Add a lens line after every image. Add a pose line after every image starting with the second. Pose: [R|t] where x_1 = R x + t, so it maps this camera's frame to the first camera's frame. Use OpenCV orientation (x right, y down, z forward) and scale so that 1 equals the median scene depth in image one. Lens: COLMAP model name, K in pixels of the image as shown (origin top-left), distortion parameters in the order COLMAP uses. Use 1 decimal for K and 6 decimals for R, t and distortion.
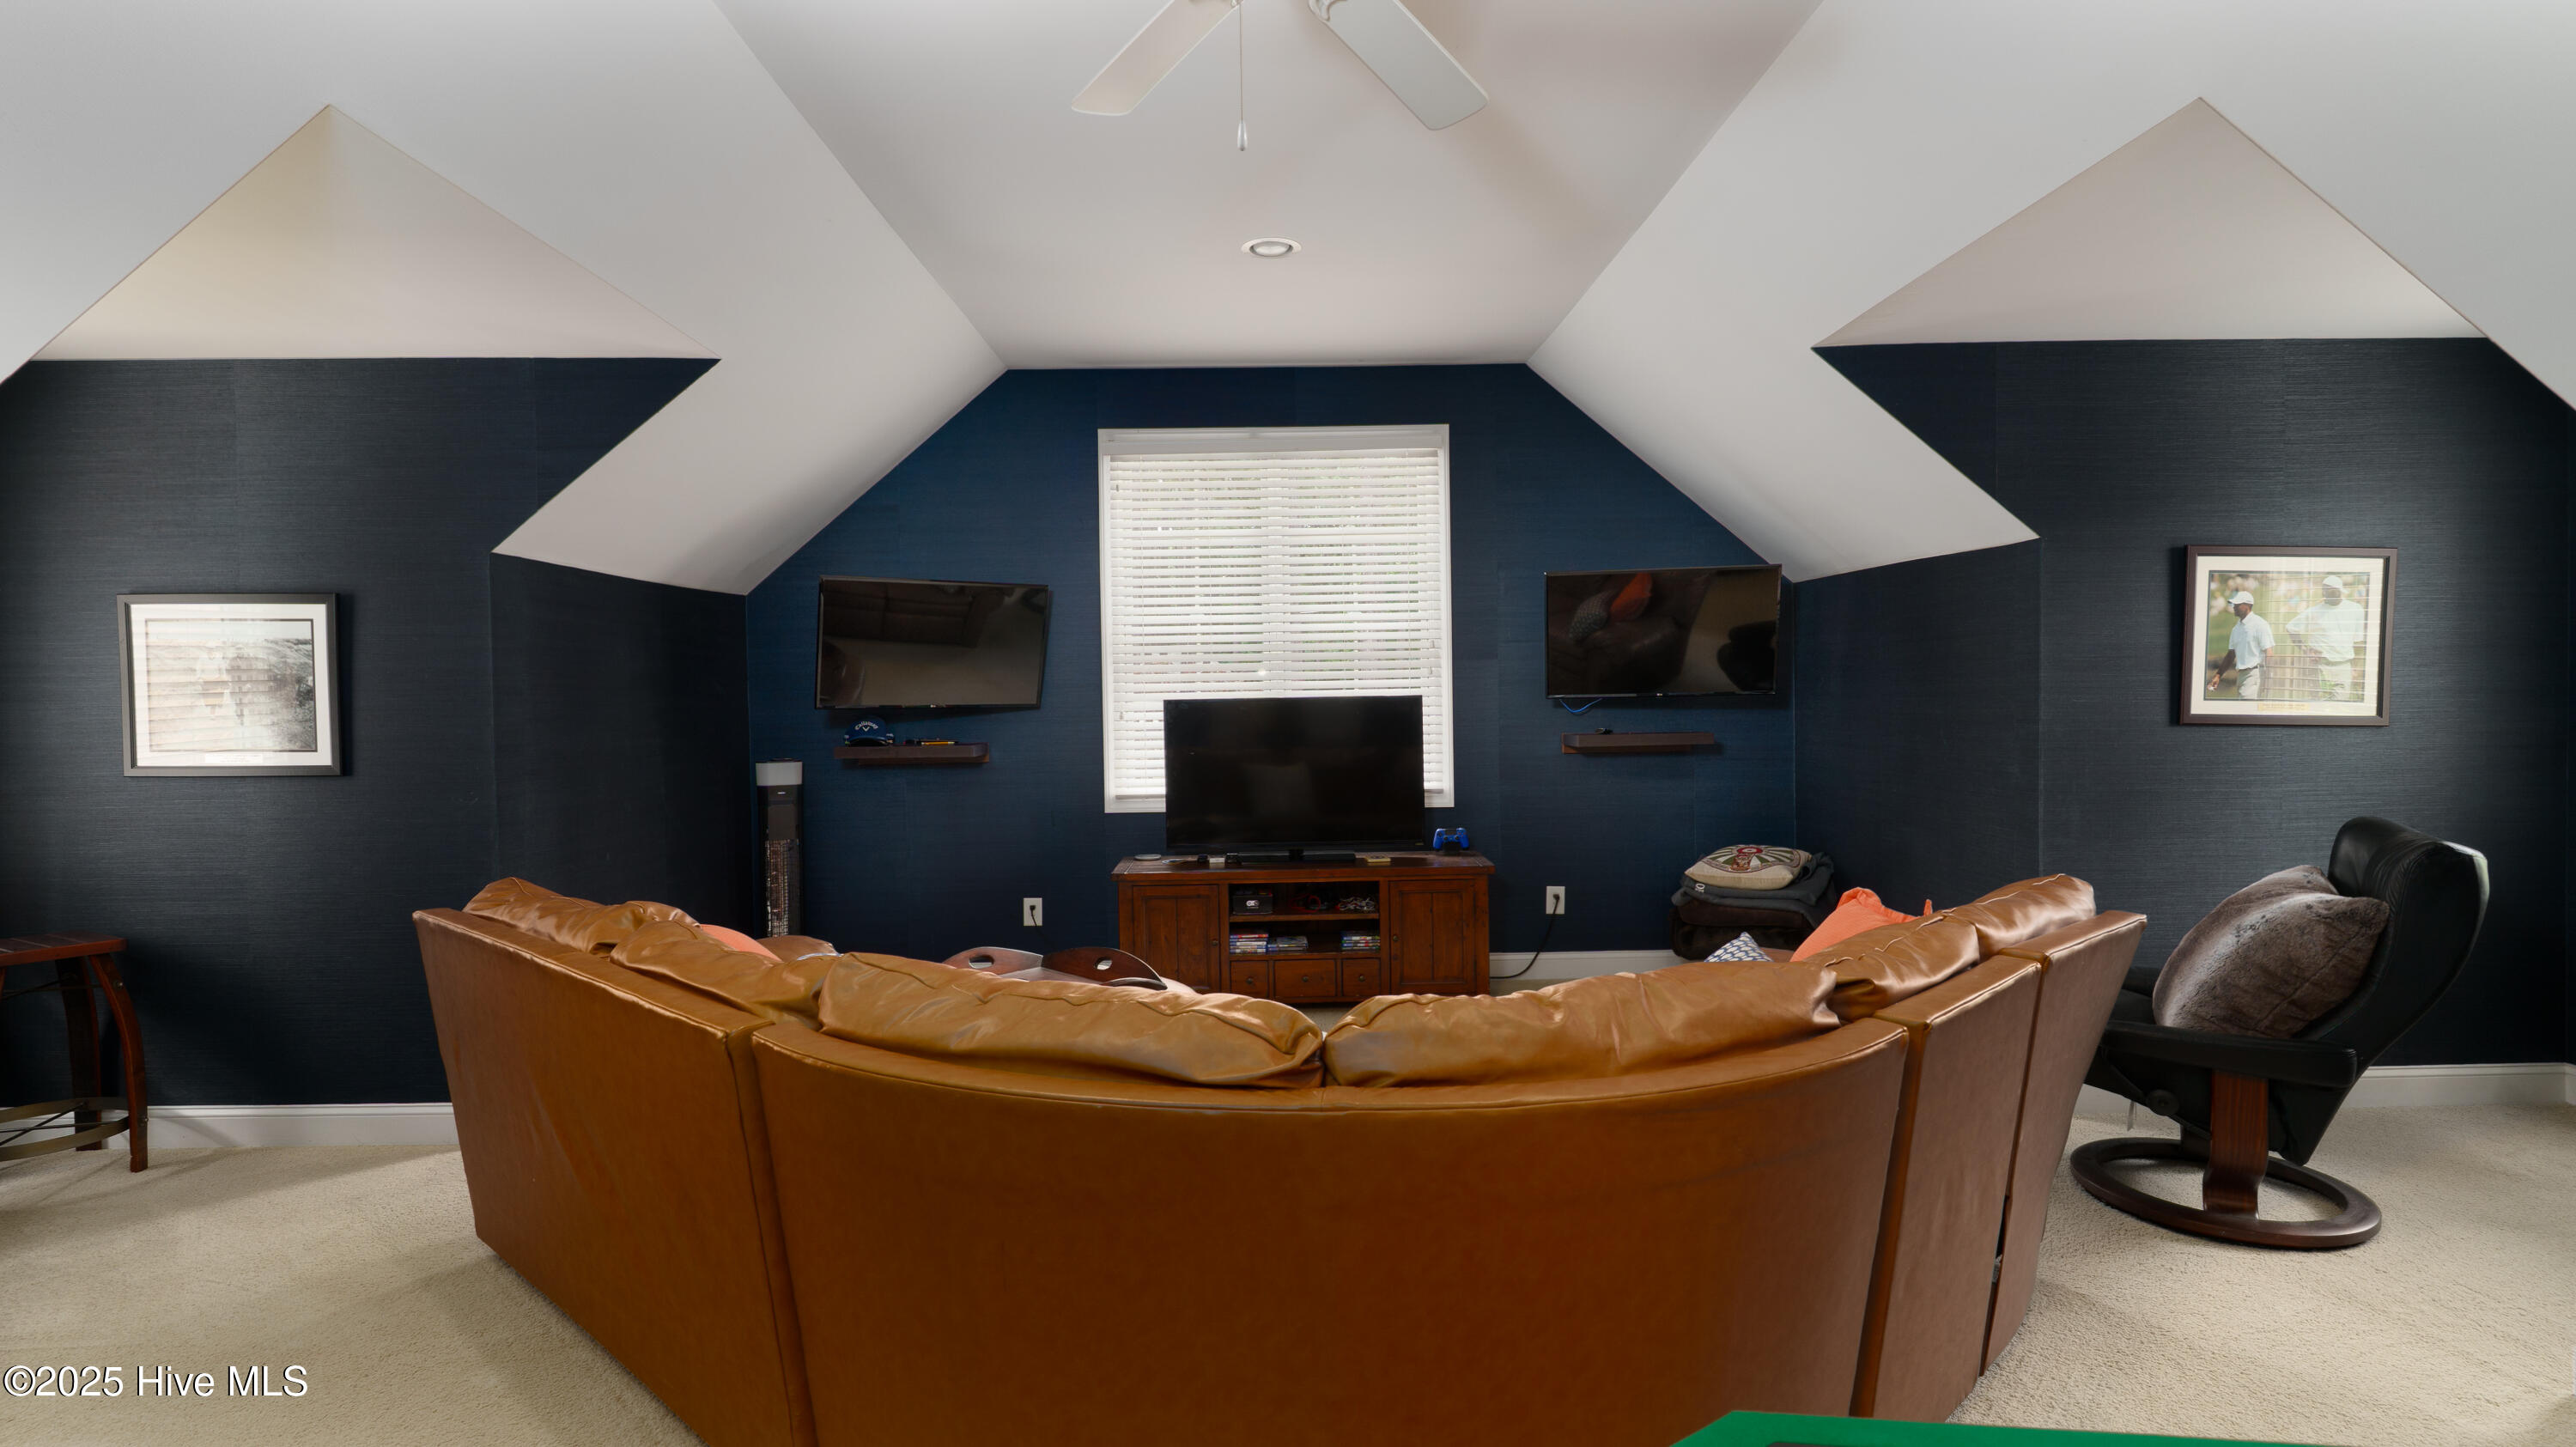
lens RADIAL K [[1224.8, 0, 1272.7], [0, 1224.8, 717.4], [0, 0, 1]] dist [-0.002787, 0.000250]
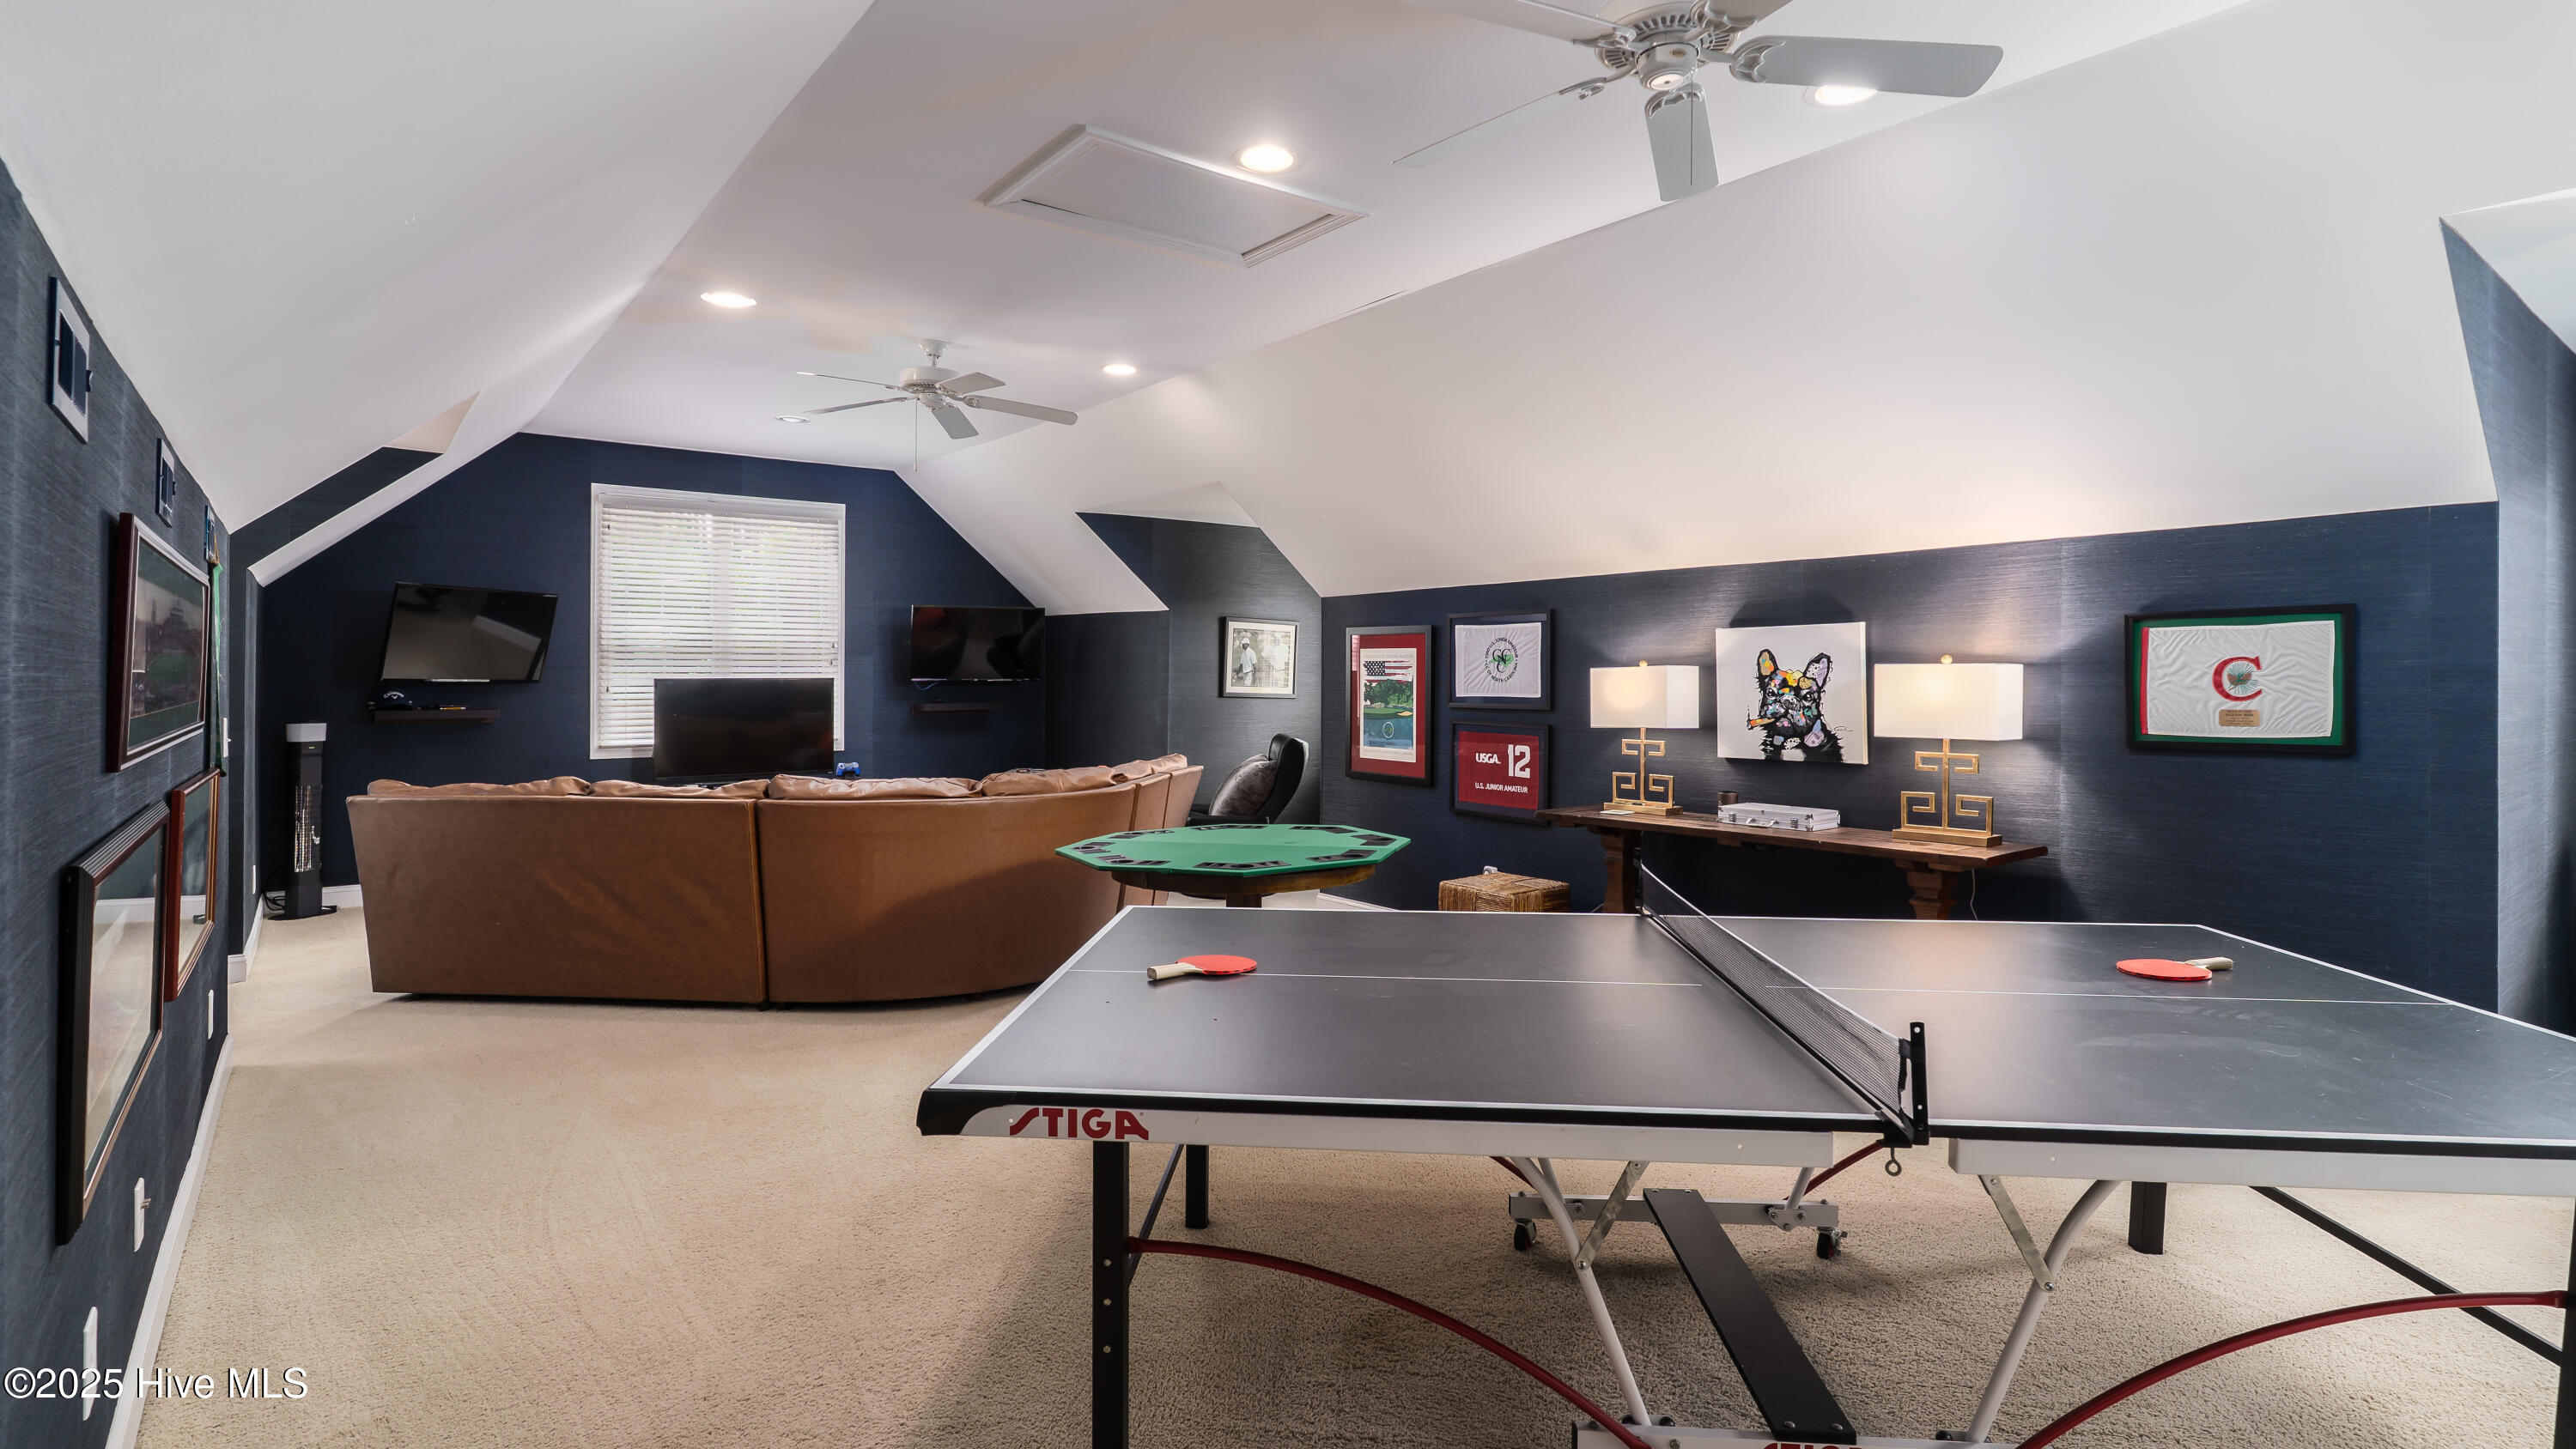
lens RADIAL K [[1224.6, 0, 1286.3], [0, 1224.6, 707.1], [0, 0, 1]] dist [-0.002787, 0.000250]
pose [[0.790103, 0.002209, 0.612971, -0.517487], [-0.003230, 0.999995, 0.000559, 0.022074], [-0.612966, -0.002421, 0.790105, -0.810145]]
